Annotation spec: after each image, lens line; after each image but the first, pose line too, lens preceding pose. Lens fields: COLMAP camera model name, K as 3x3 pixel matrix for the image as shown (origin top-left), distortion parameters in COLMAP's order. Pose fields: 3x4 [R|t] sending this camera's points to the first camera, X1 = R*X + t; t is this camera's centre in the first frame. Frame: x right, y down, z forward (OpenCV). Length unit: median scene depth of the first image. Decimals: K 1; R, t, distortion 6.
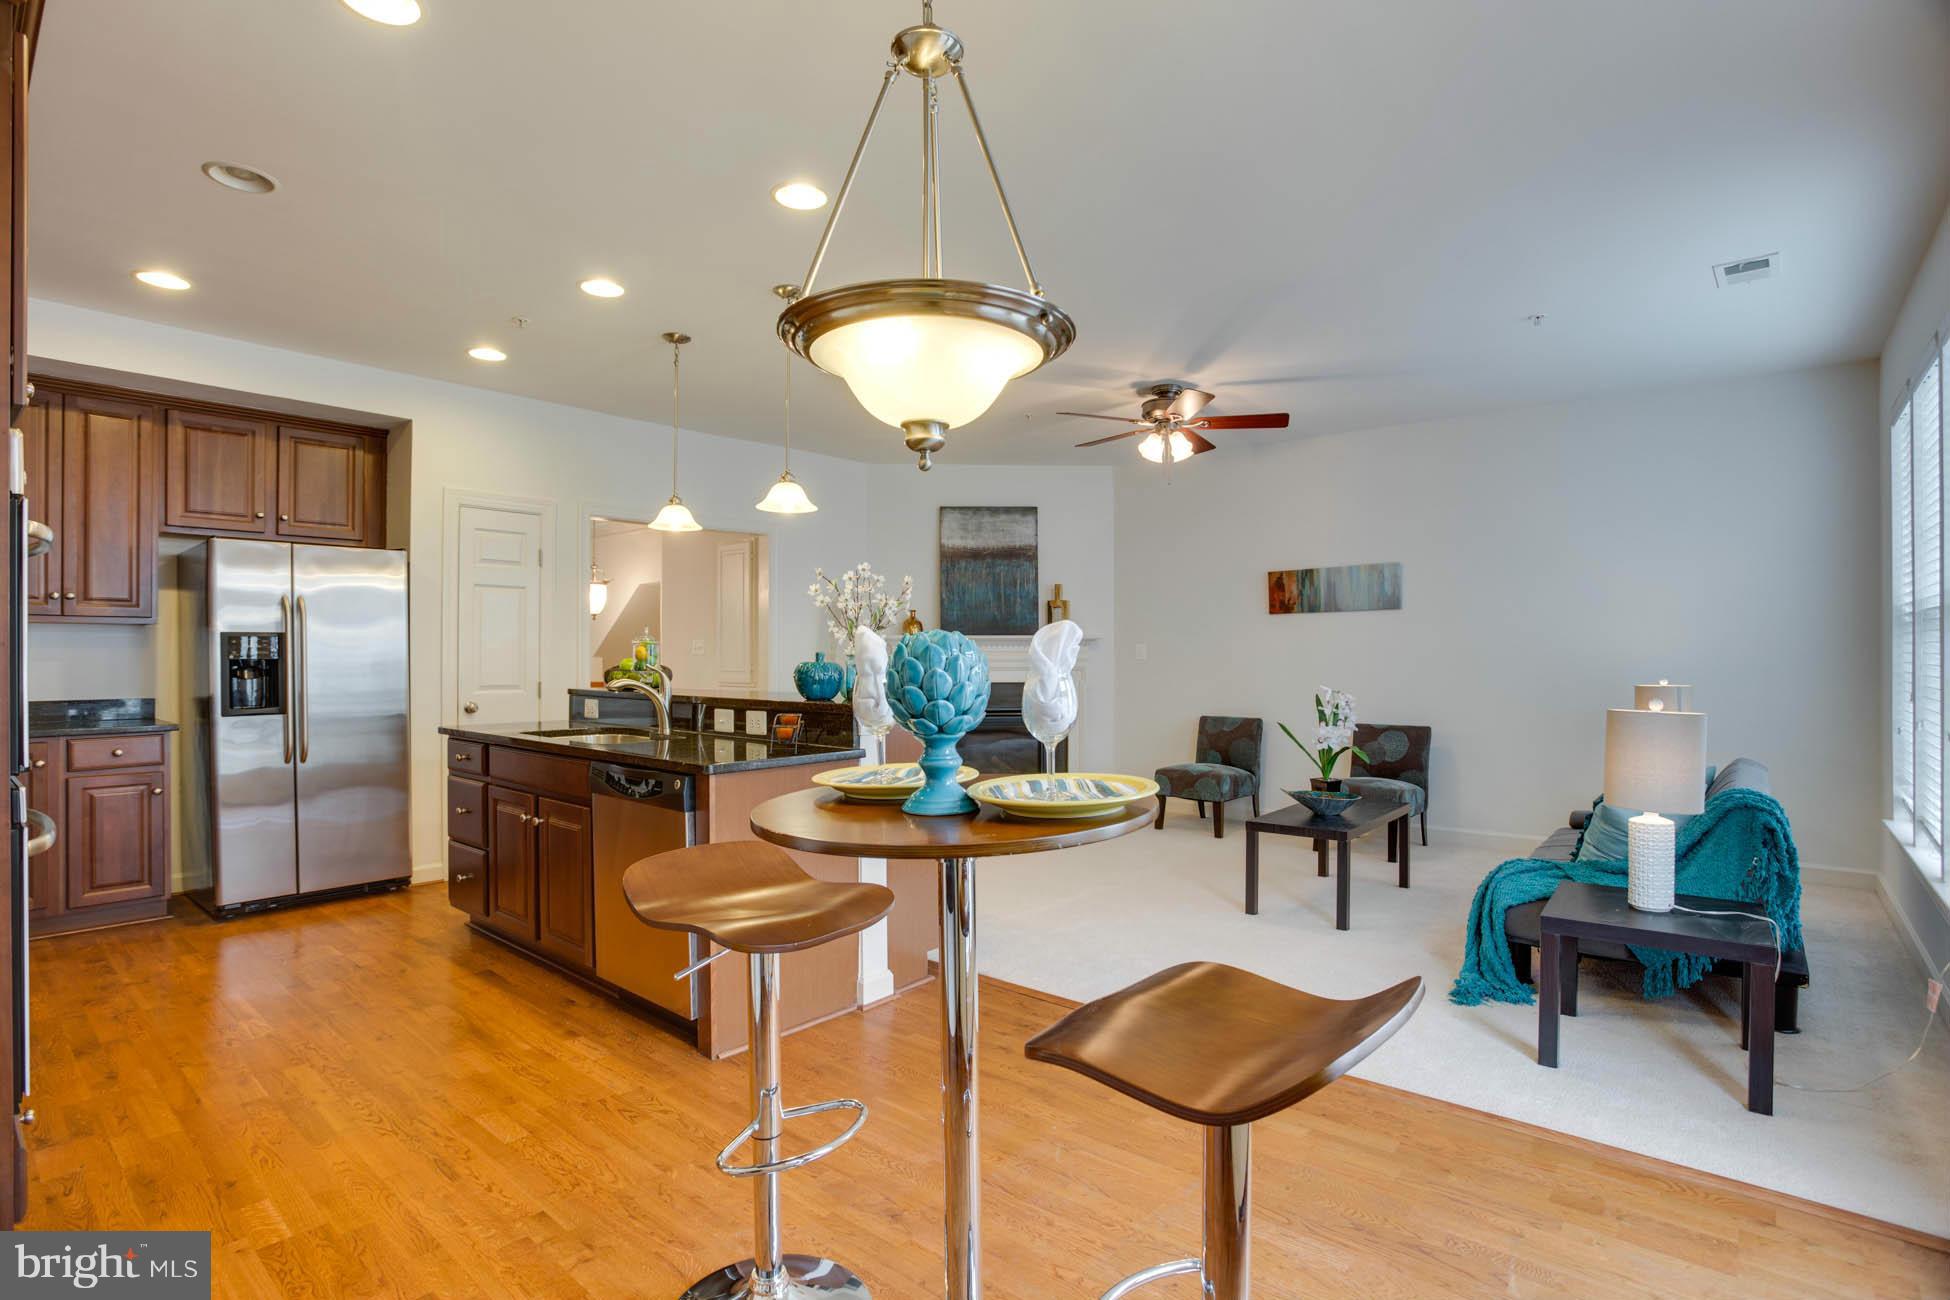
lens RADIAL K [[974.2, 0, 993.7], [0, 974.2, 653.9], [0, 0, 1]] dist [-0.069417, 0.028681]
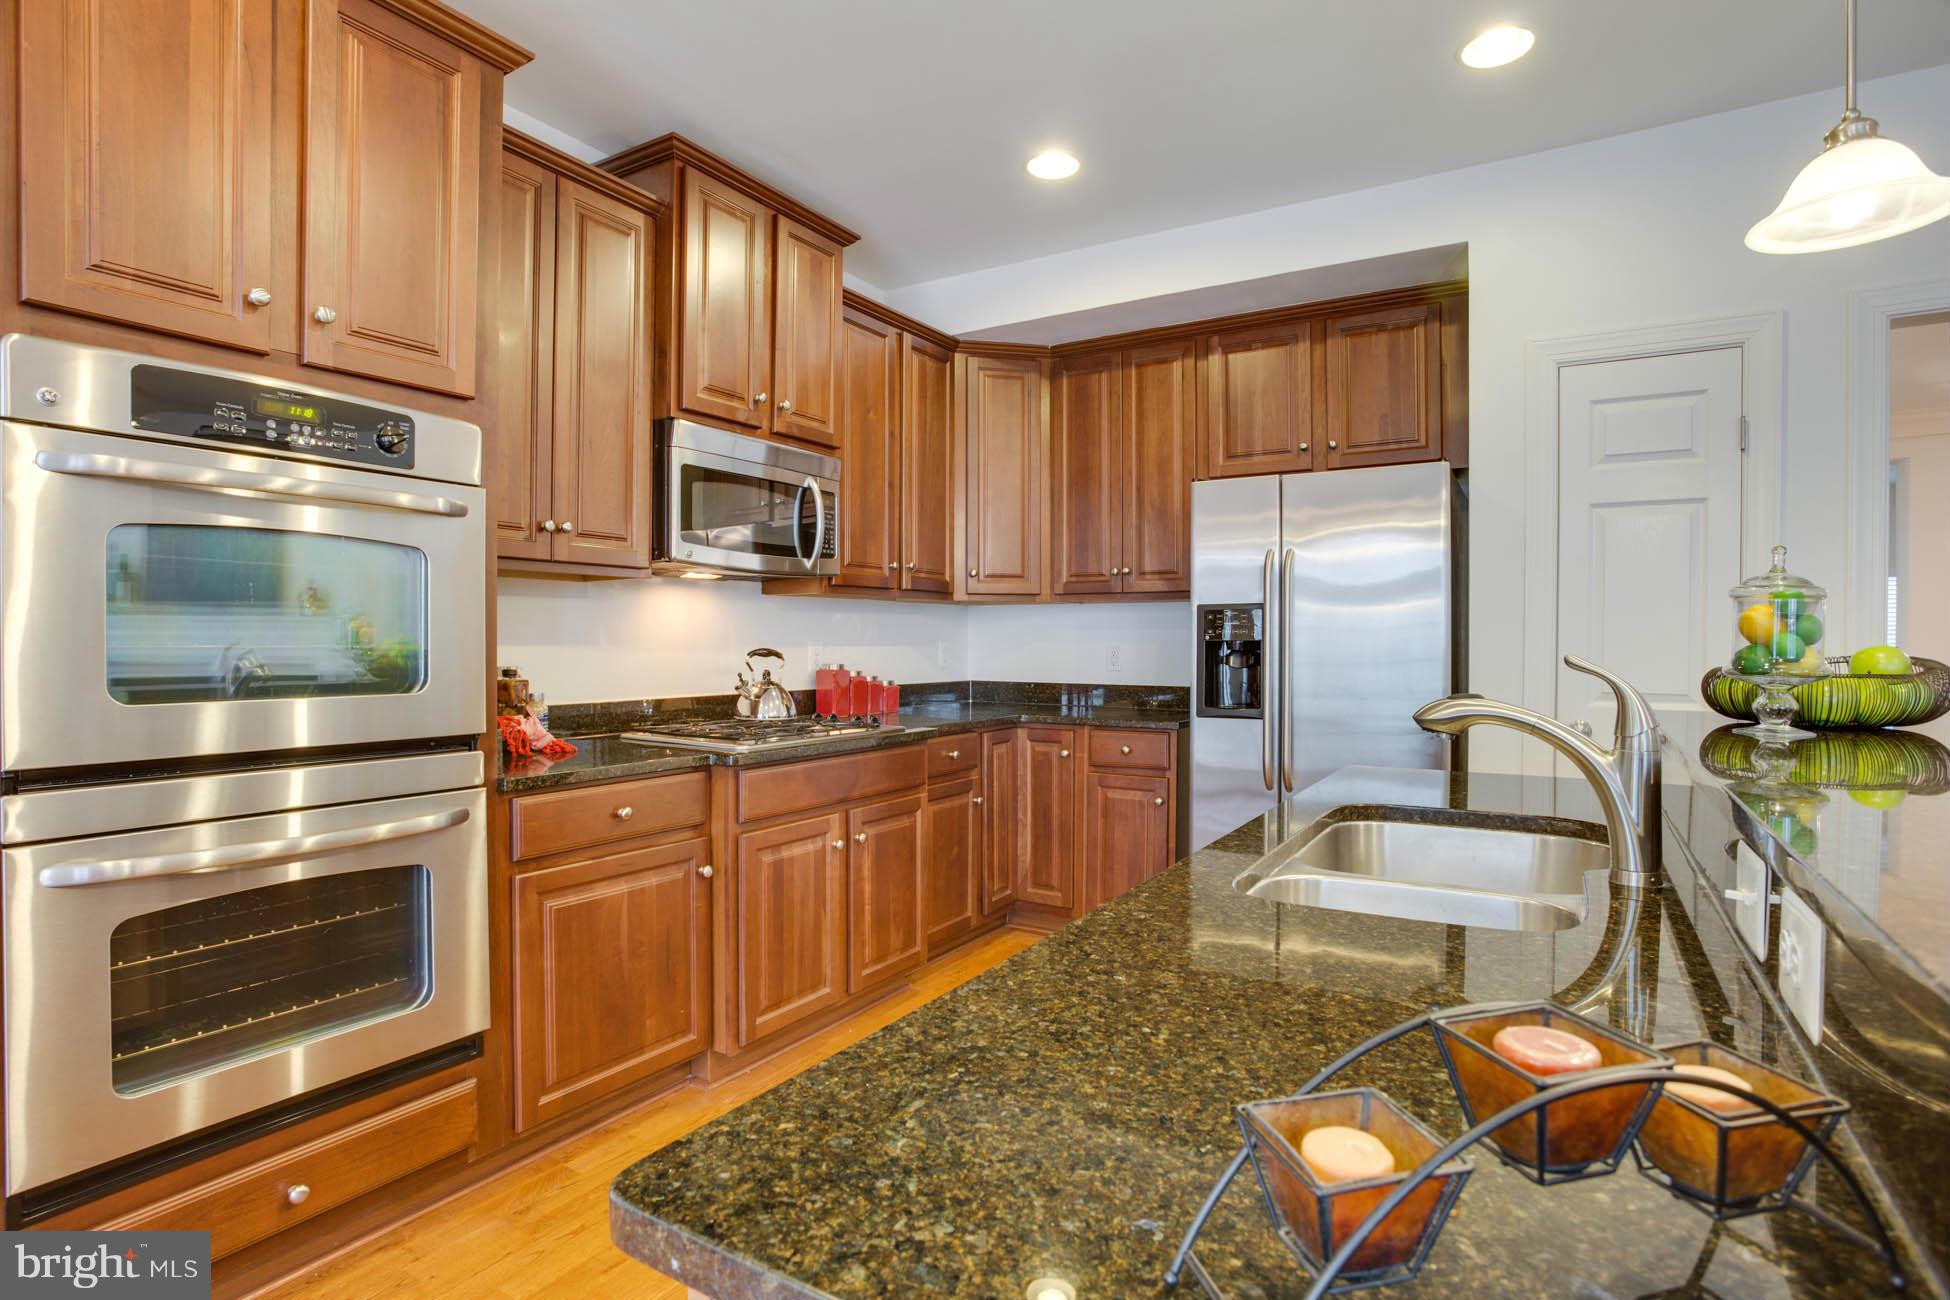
lens RADIAL K [[974.2, 0, 935.7], [0, 974.2, 647.2], [0, 0, 1]] dist [-0.069417, 0.028681]
pose [[0.150760, 0.010282, -0.988517, -0.080090], [0.001503, 0.999942, 0.010631, 0.002133], [0.988569, -0.003089, 0.150735, 0.657774]]
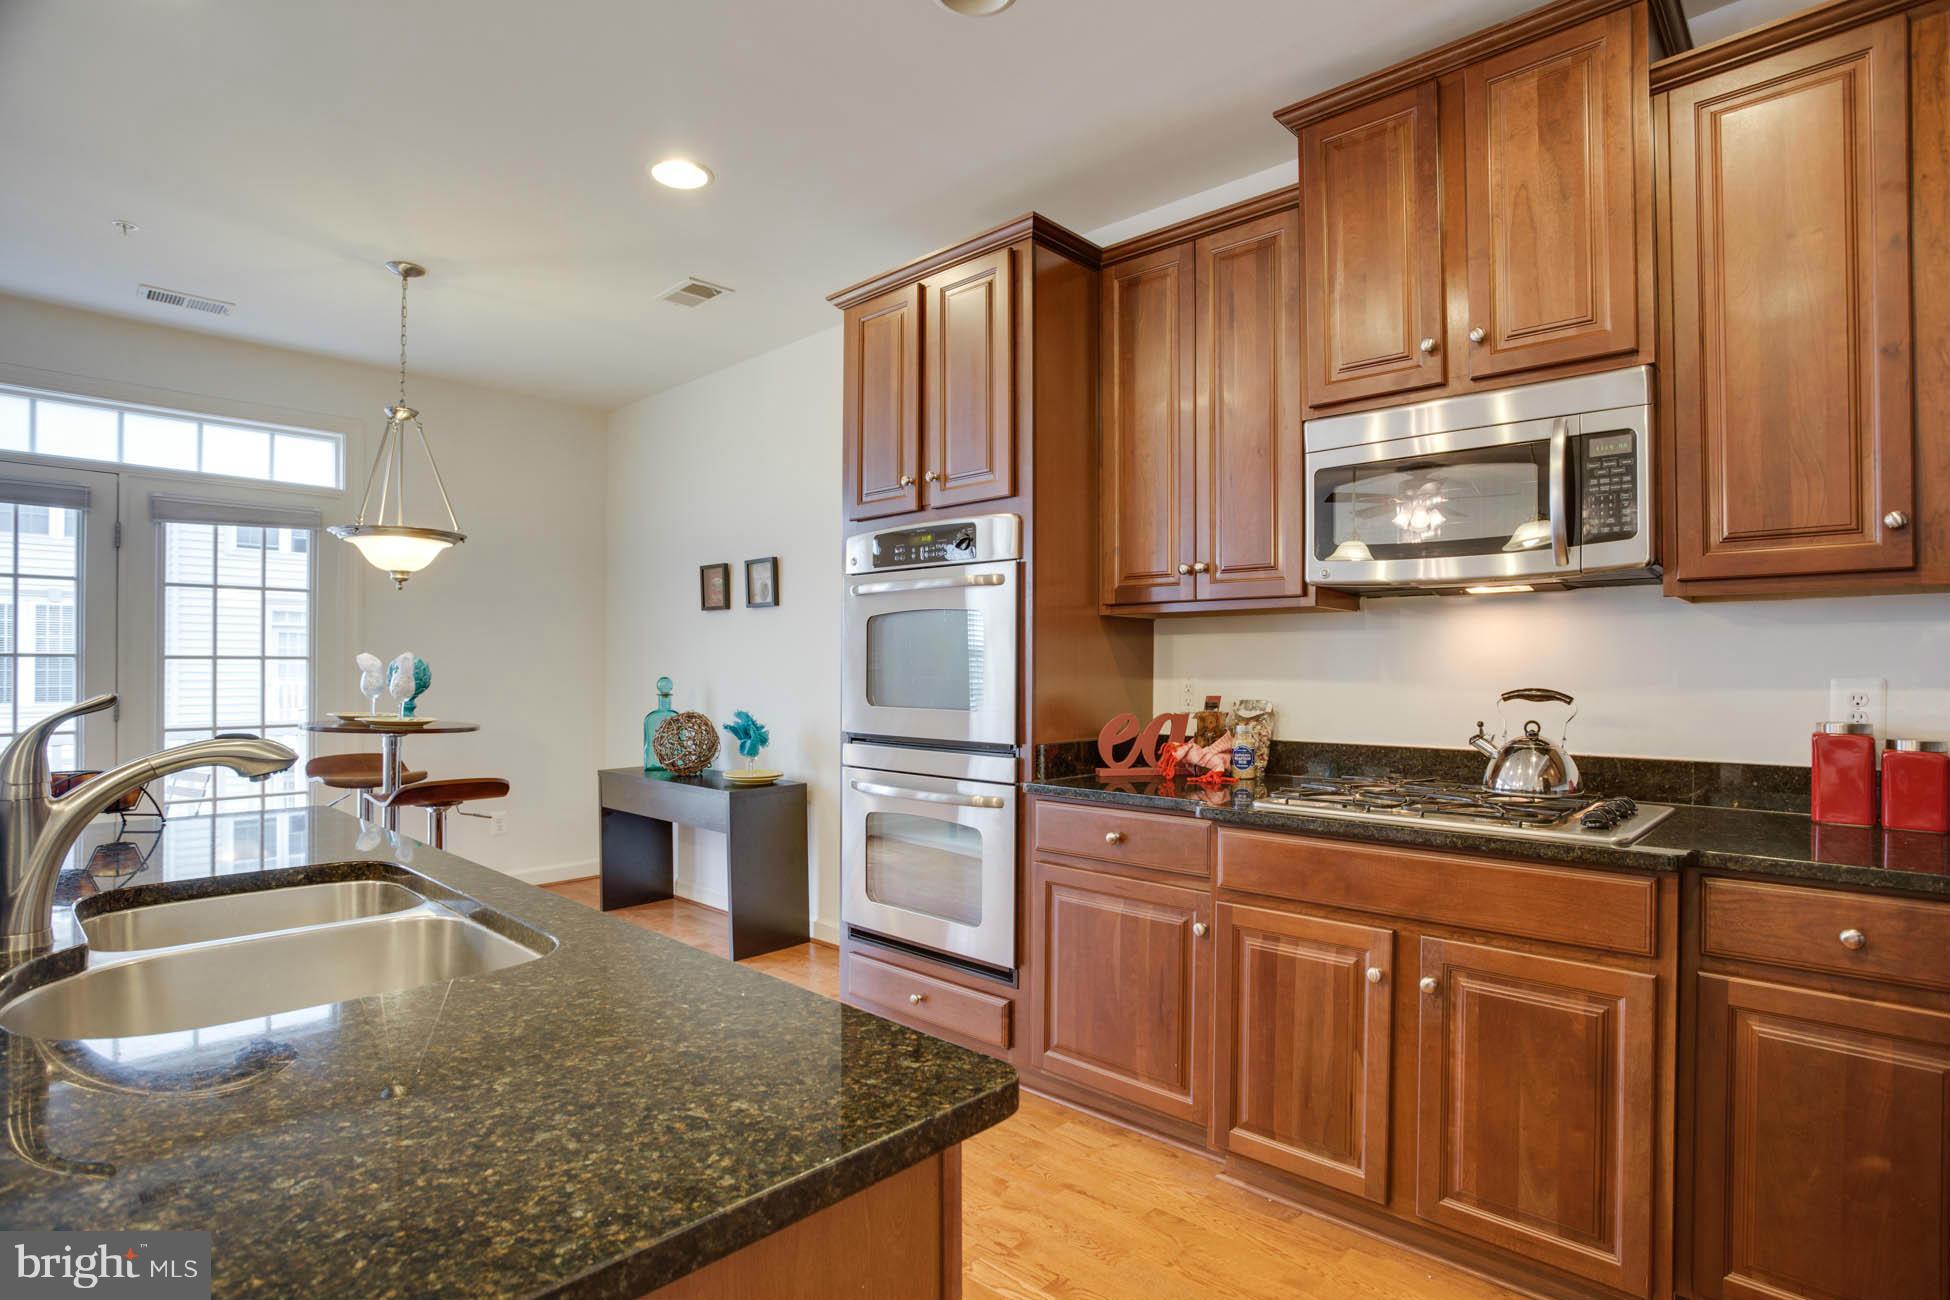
lens RADIAL K [[974.2, 0, 979.3], [0, 974.2, 658.9], [0, 0, 1]] dist [-0.069417, 0.028681]
pose [[-0.999828, 0.000678, 0.018528, -0.559790], [0.000409, 0.999895, -0.014500, 0.002546], [-0.018536, -0.014490, -0.999723, 1.136571]]
